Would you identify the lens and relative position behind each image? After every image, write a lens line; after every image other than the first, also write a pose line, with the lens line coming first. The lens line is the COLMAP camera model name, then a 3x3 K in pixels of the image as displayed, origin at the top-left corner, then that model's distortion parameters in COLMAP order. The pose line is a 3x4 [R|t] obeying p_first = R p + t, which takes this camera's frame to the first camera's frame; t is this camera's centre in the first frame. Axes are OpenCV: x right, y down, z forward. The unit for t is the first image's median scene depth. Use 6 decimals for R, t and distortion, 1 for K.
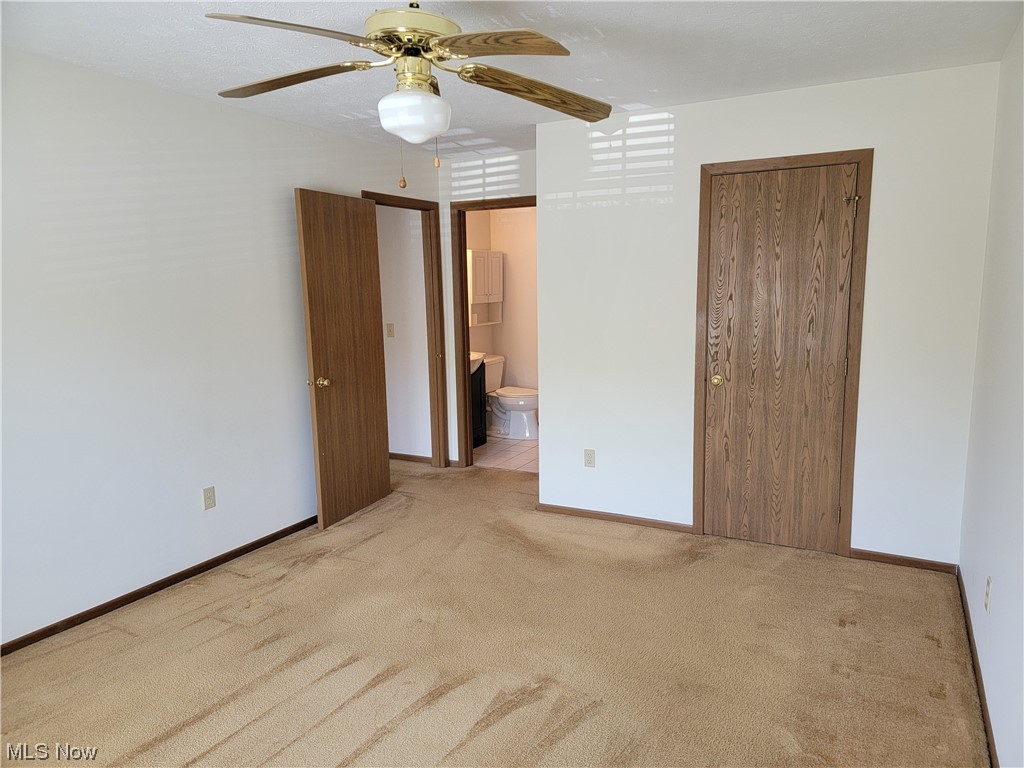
lens RADIAL K [[705.9, 0, 514.3], [0, 705.9, 384.8], [0, 0, 1]] dist [0.065167, -0.034291]
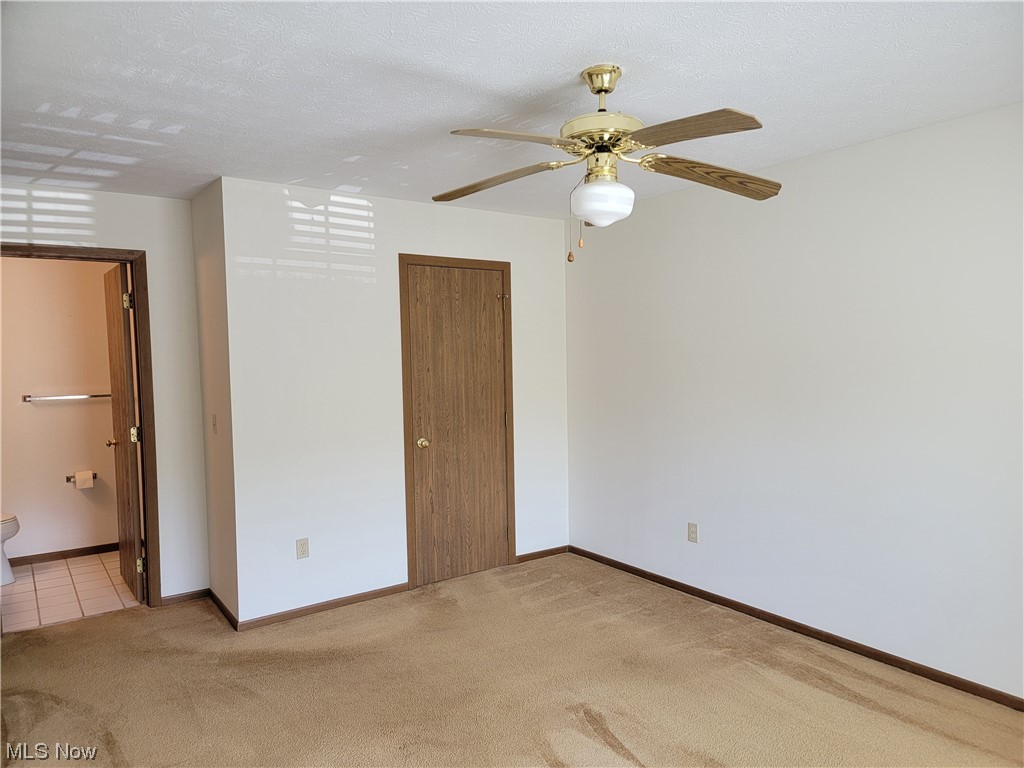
lens RADIAL K [[705.9, 0, 533.3], [0, 705.9, 392.9], [0, 0, 1]] dist [0.065167, -0.034291]
pose [[0.436842, -0.043699, 0.898476, -0.647355], [0.140164, 0.989926, -0.020001, -0.037879], [-0.888551, 0.134671, 0.438567, 0.343962]]
